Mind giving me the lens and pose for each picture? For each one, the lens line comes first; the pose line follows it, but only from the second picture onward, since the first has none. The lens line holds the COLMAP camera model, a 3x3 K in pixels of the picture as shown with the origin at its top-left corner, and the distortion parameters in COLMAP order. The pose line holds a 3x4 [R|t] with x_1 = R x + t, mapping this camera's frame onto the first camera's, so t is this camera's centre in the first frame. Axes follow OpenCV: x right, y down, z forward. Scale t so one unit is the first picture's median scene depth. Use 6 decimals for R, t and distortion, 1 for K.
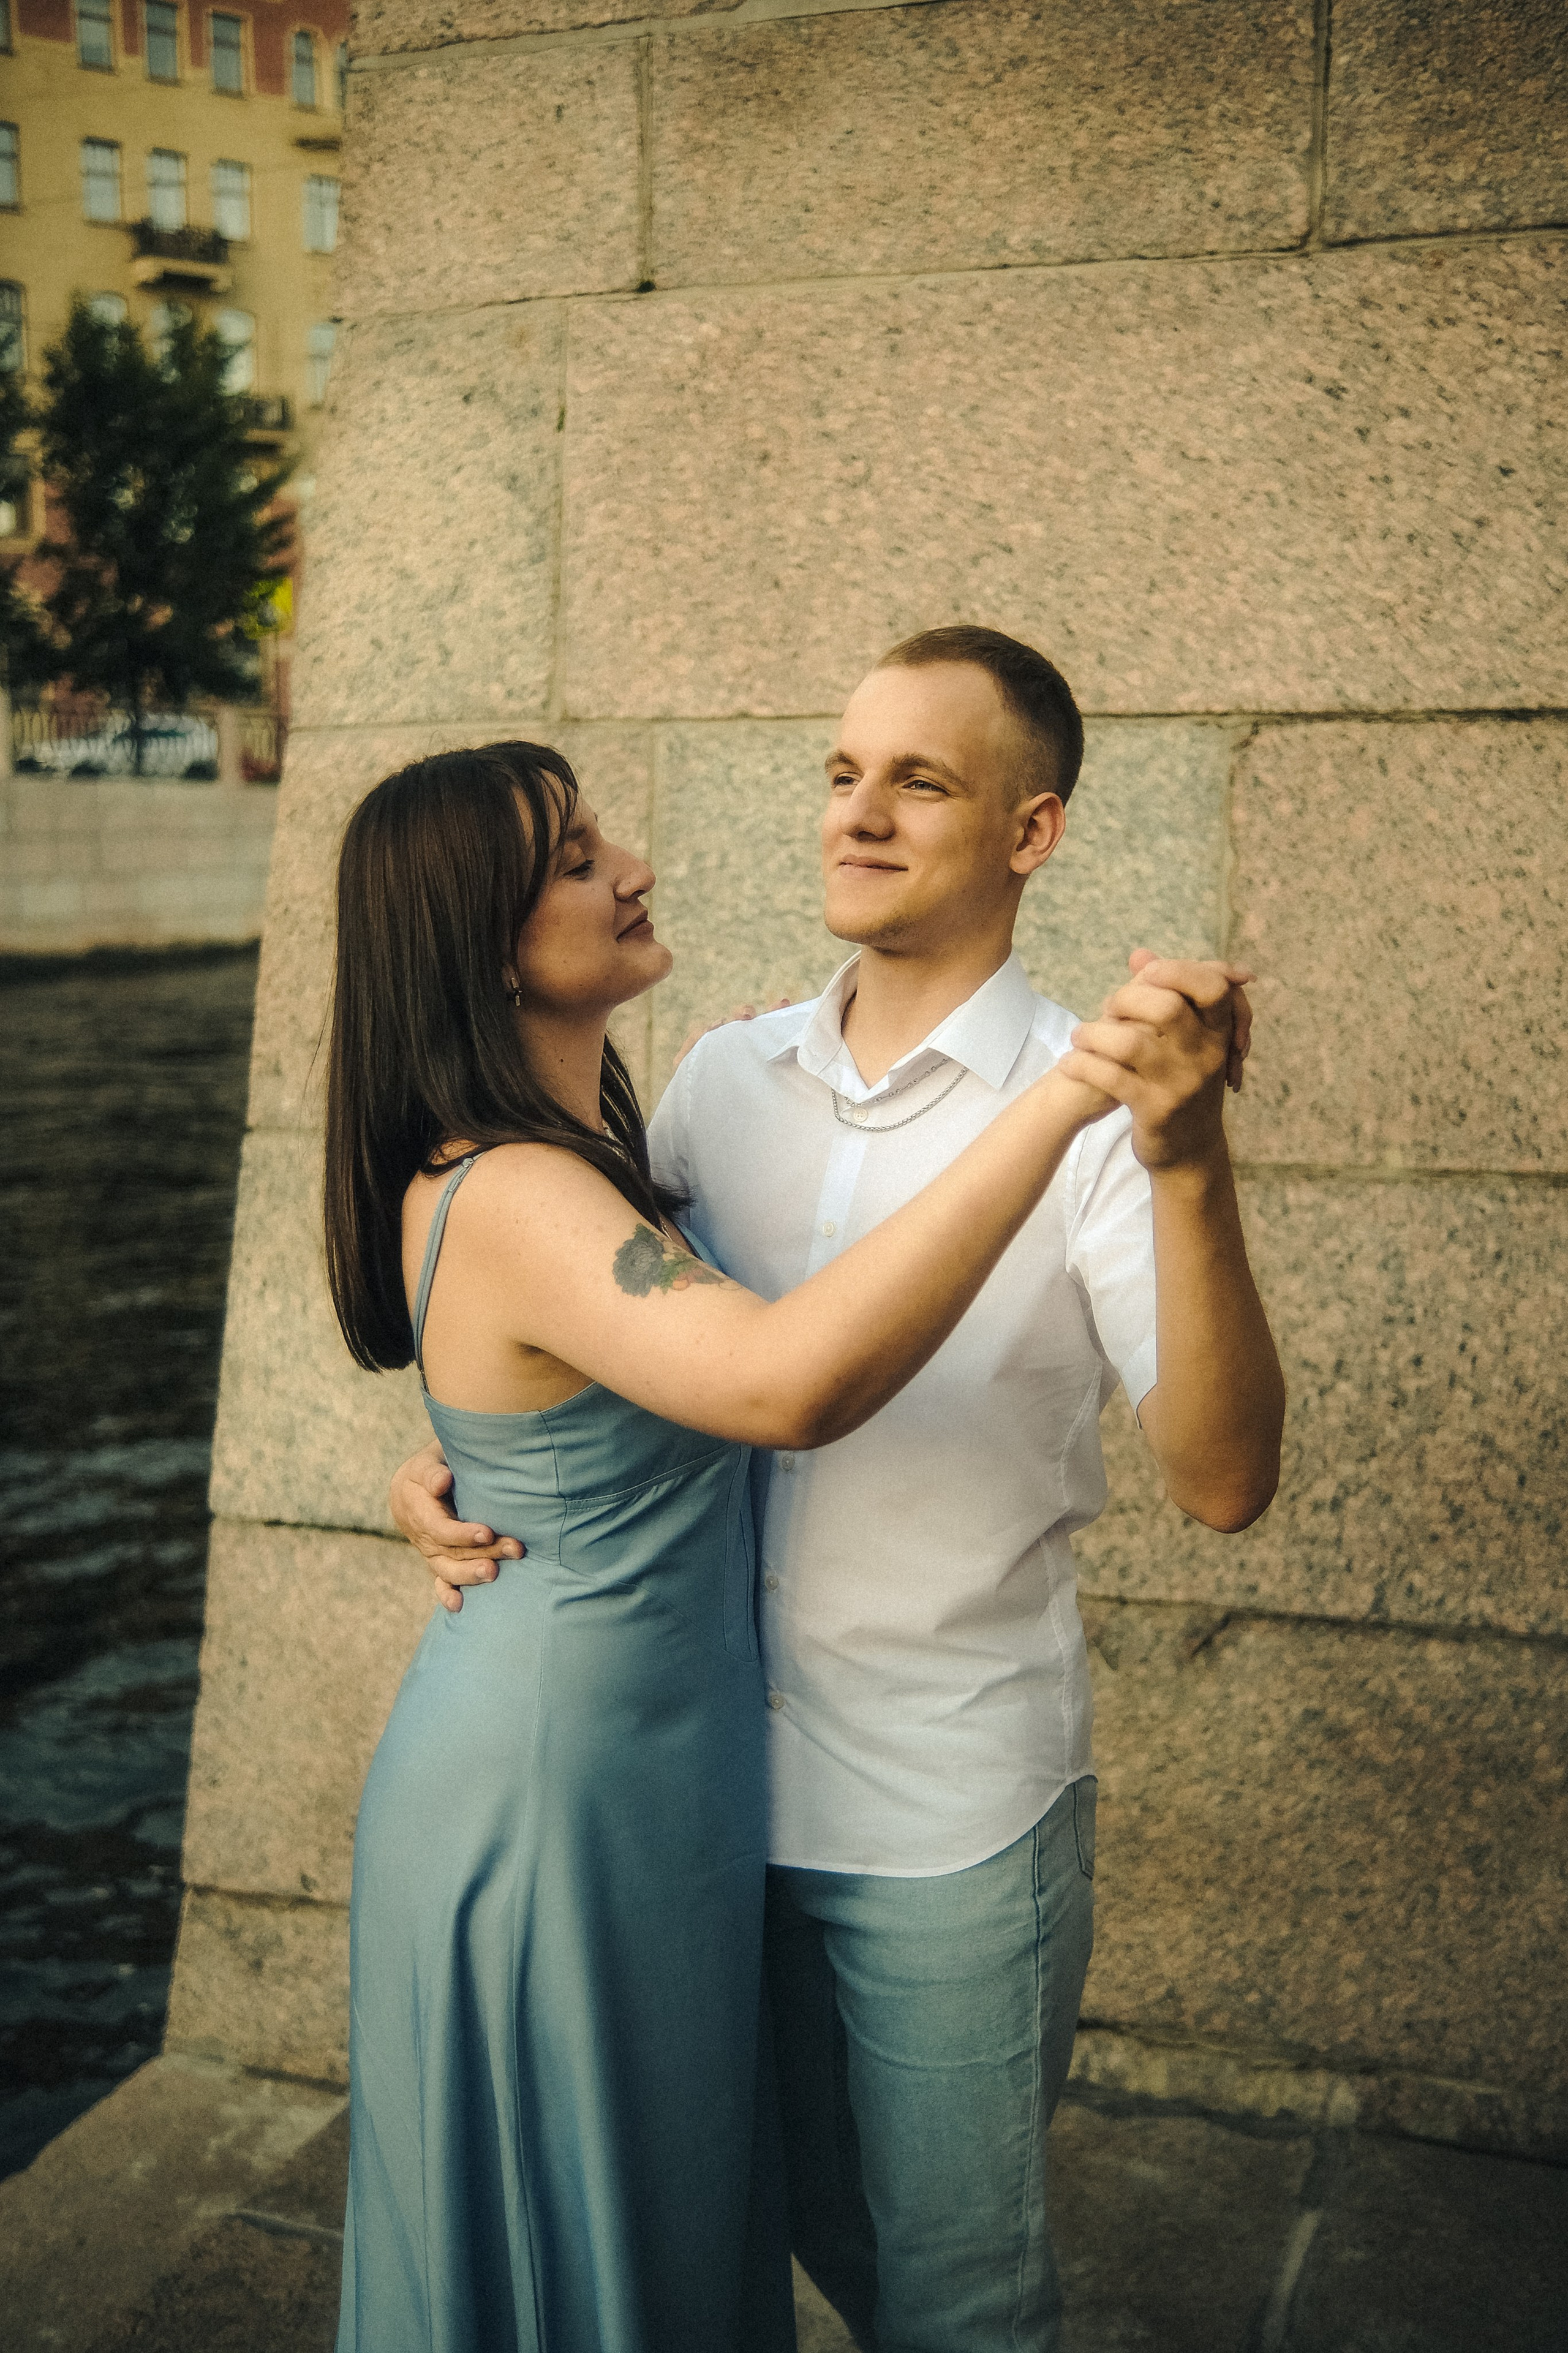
lens RADIAL K [[2378.8, 0, 764.8], [0, 2378.8, 1192.8], [0, 0, 1]] dist [-0.123747, 0.207312]
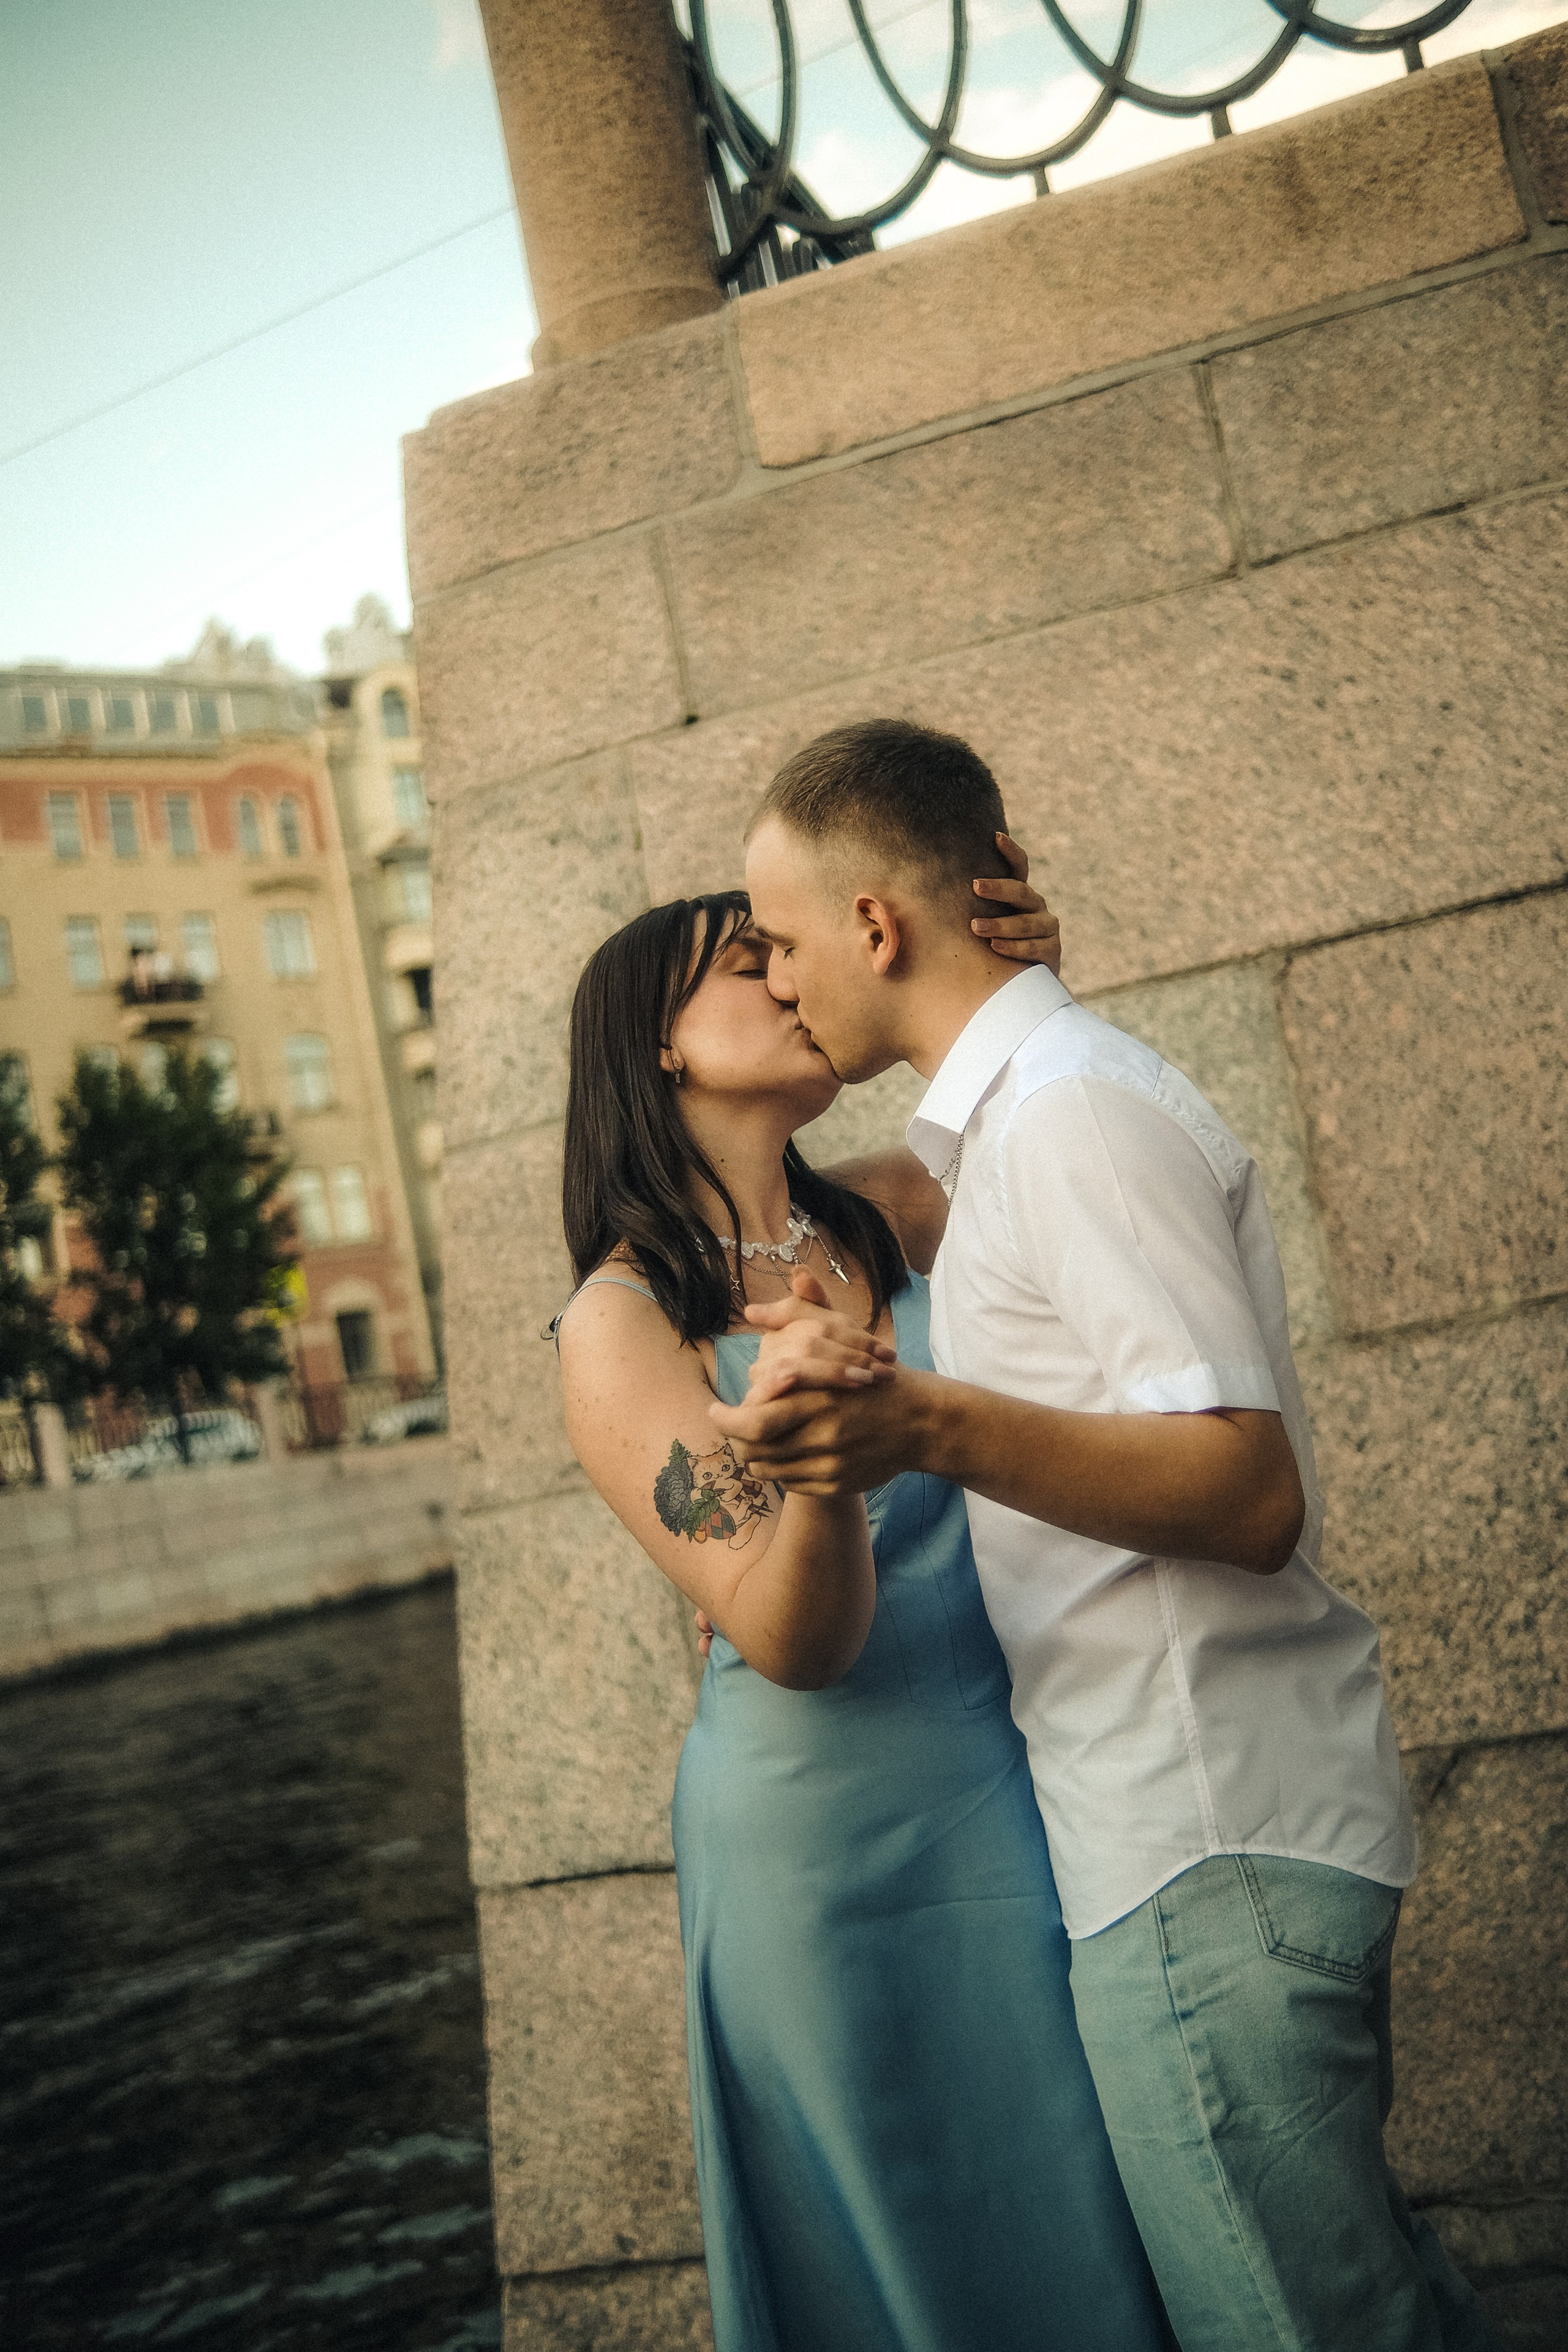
lens RADIAL K [[2423.6, 0, 783.2], [0, 2423.6, 1185.7], [0, 0, 1]] dist [-0.133094, 0.233360]
pose [[0.982768, -0.184760, 0.005473, -0.057750], [0.180041, 0.950120, -0.254673, 0.155998], [0.041853, 0.251270, 0.967012, -0.108101]]
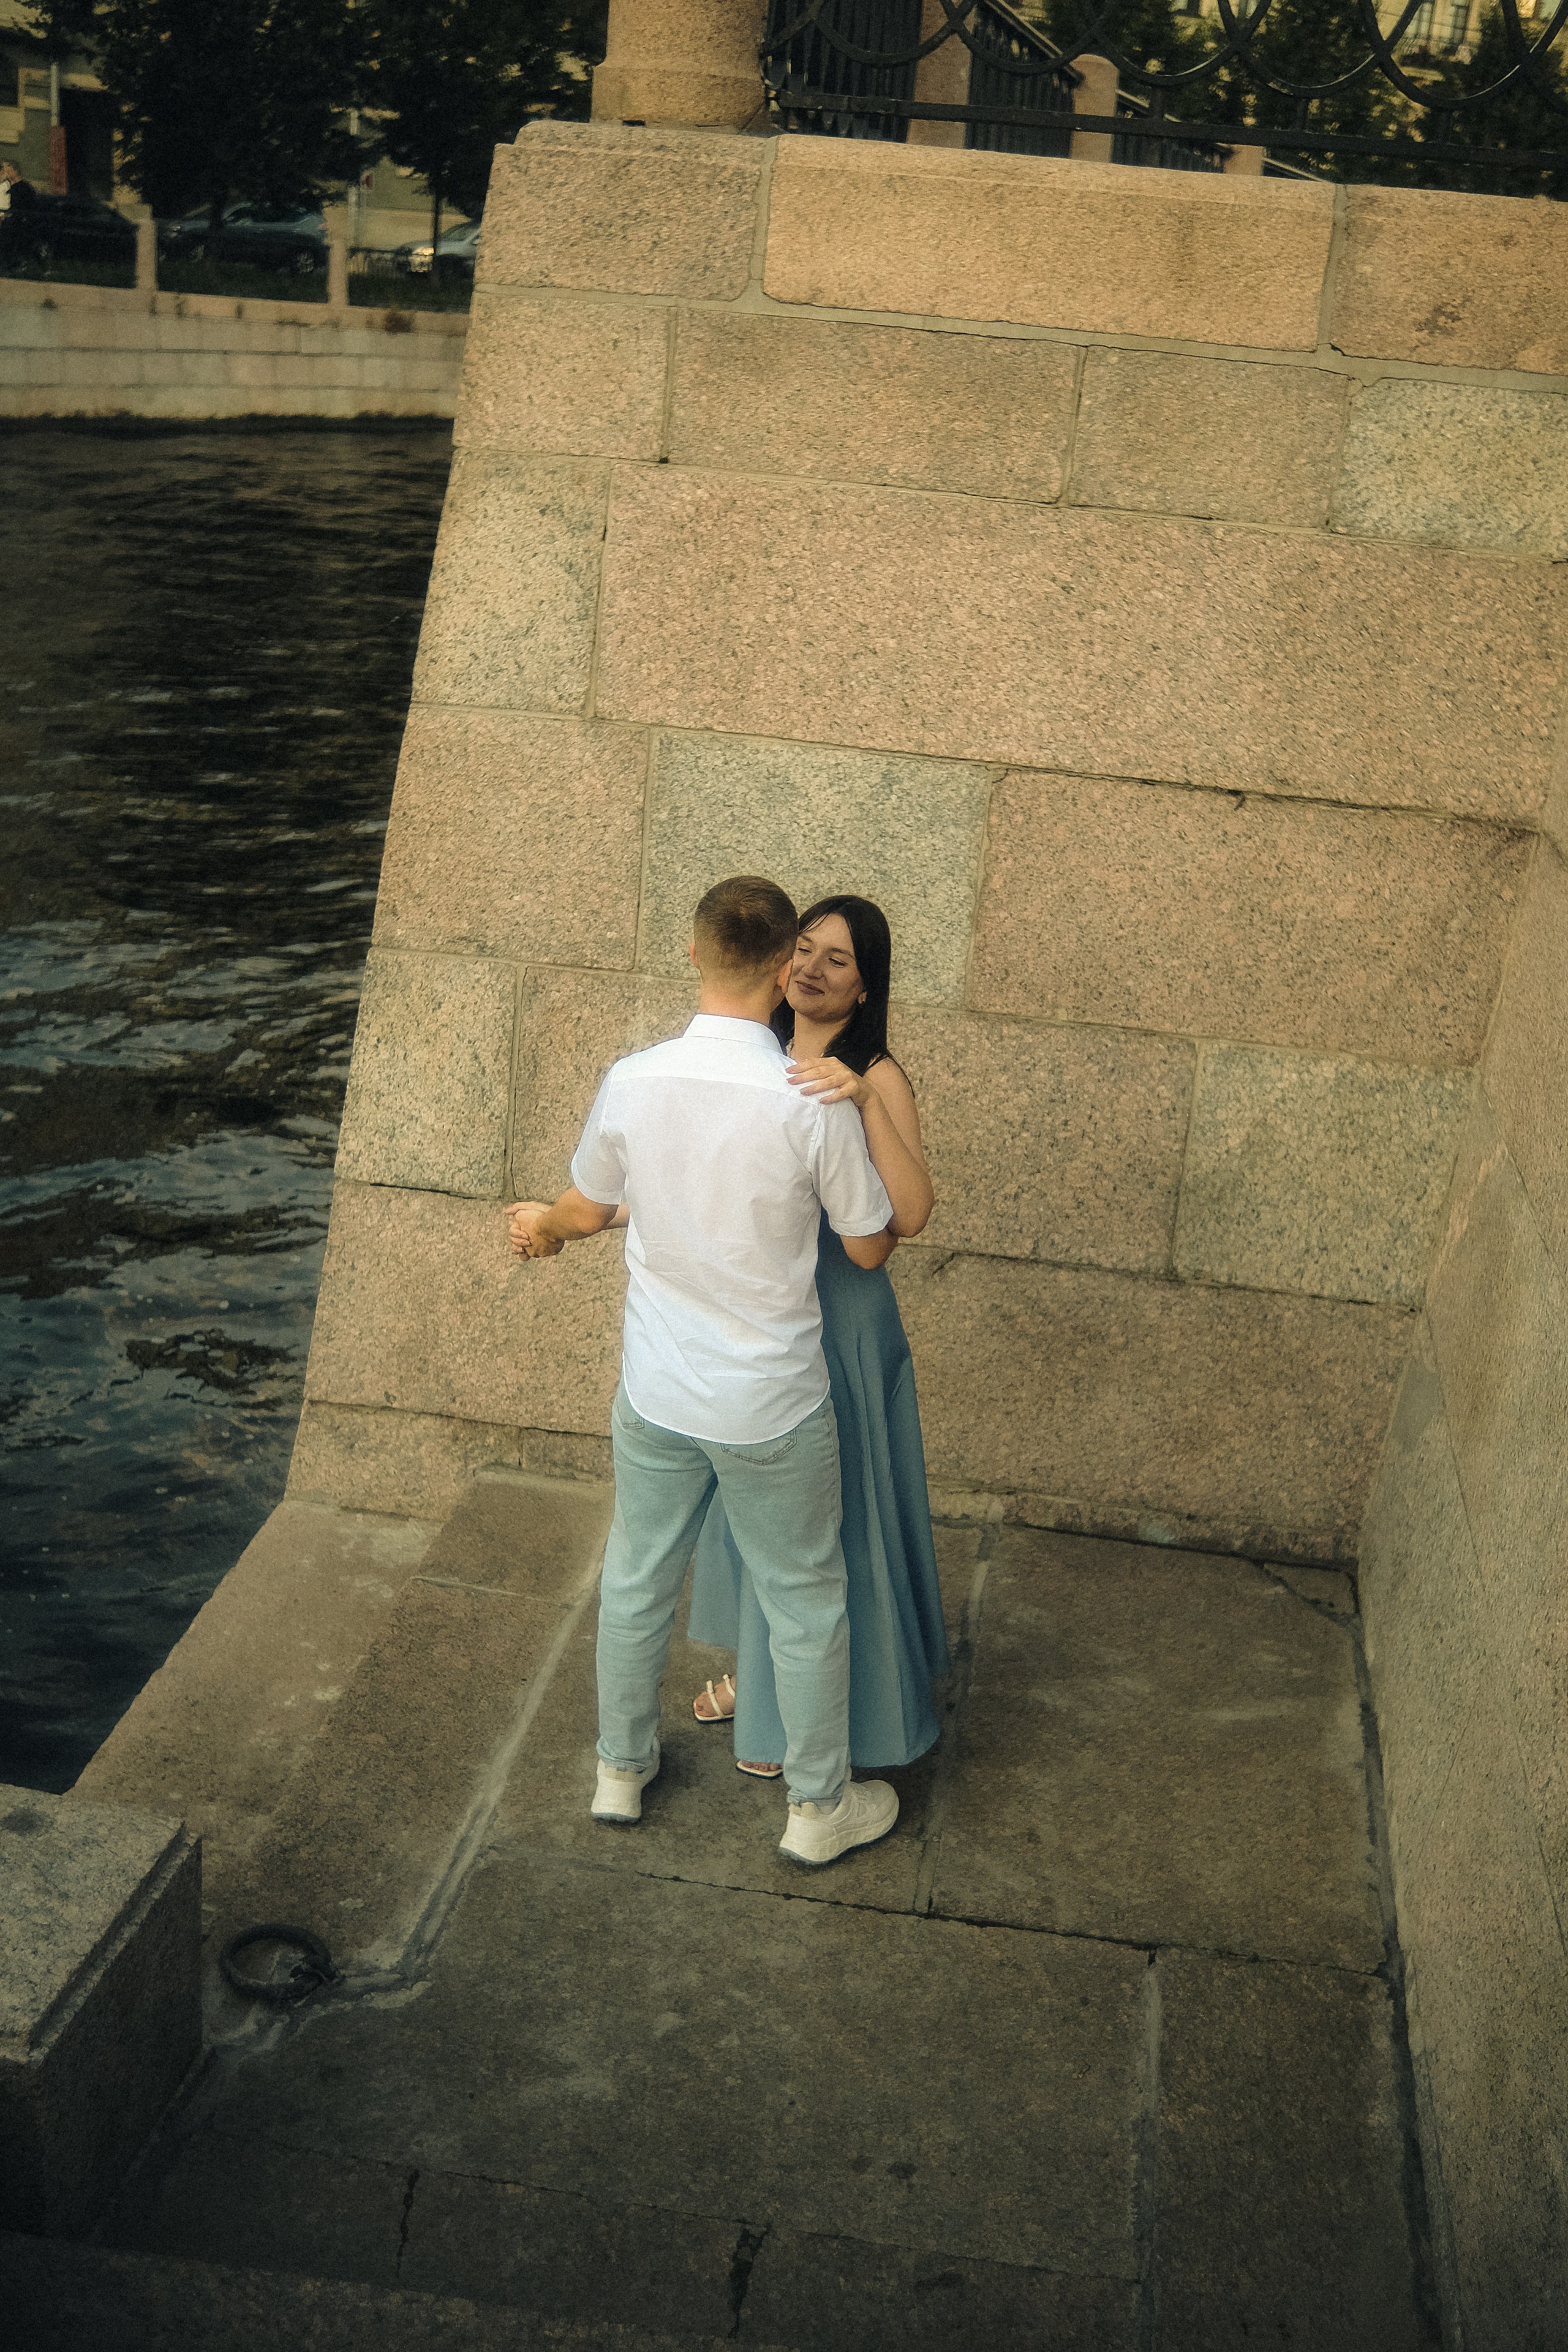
lens RADIAL K [[2374.0, 0, 769.3], [0, 2374.0, 1163.9], [0, 0, 1]] dist [-0.136067, 0.191261]
pose [[0.975282, 0.013907, 0.220525, -0.349270], [-0.056793, 0.980266, 0.189348, -0.229158], [-0.213540, -0.197192, 0.956826, -0.714884]]
